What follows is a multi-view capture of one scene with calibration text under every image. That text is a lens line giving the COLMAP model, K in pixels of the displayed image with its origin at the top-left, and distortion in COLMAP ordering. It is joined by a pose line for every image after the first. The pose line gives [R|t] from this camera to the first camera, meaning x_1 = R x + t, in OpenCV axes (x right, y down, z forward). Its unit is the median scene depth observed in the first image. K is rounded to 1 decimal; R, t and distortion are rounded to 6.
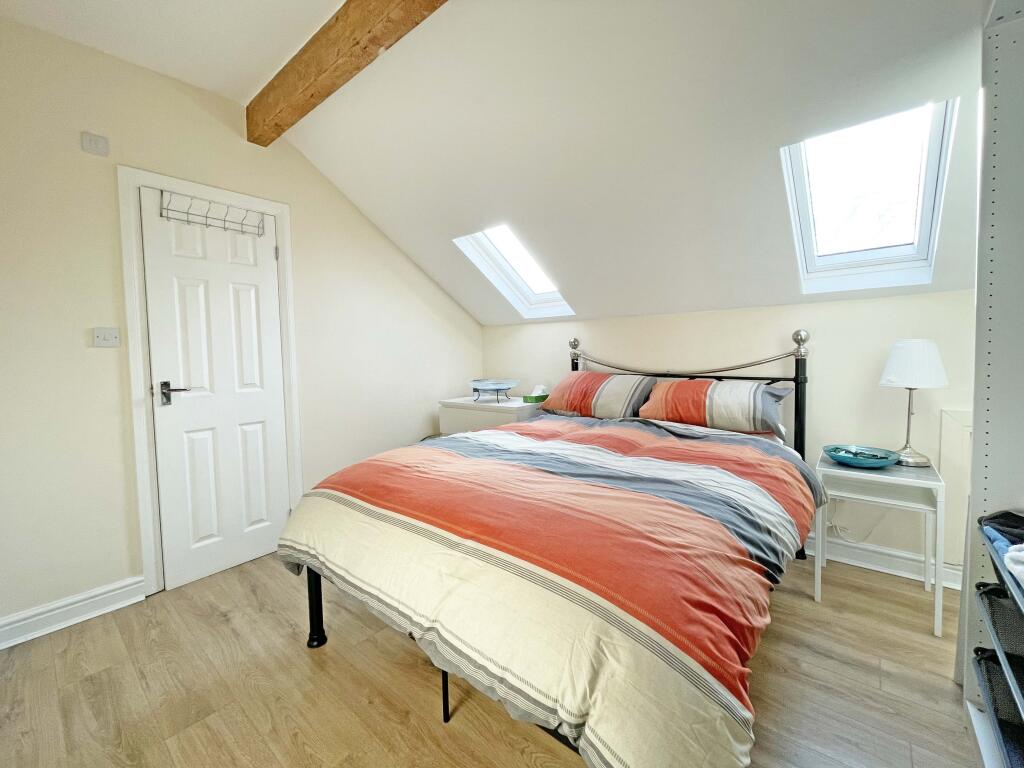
lens RADIAL K [[444.2, 0, 530.5], [0, 444.2, 380.6], [0, 0, 1]] dist [0.028641, -0.000001]
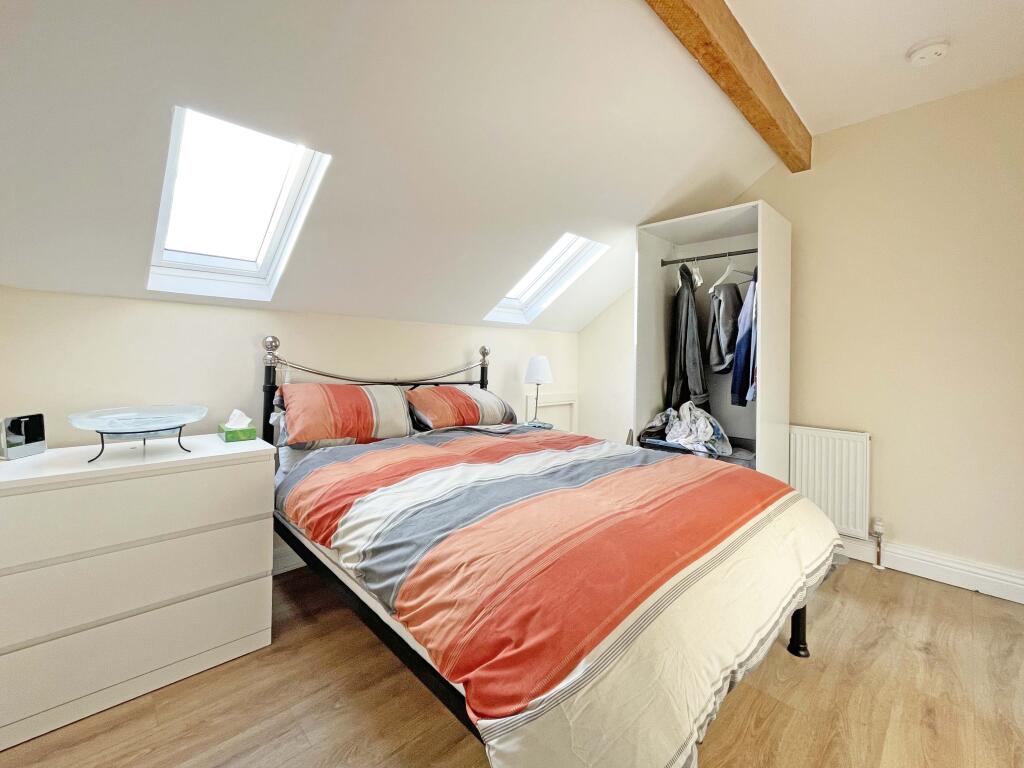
lens RADIAL K [[444.2, 0, 530.5], [0, 444.2, 380.6], [0, 0, 1]] dist [0.028641, -0.000001]
pose [[0.135762, -0.034323, 0.990147, -0.646992], [0.044157, 0.998616, 0.028562, -0.036420], [-0.989757, 0.039844, 0.137090, 0.632159]]
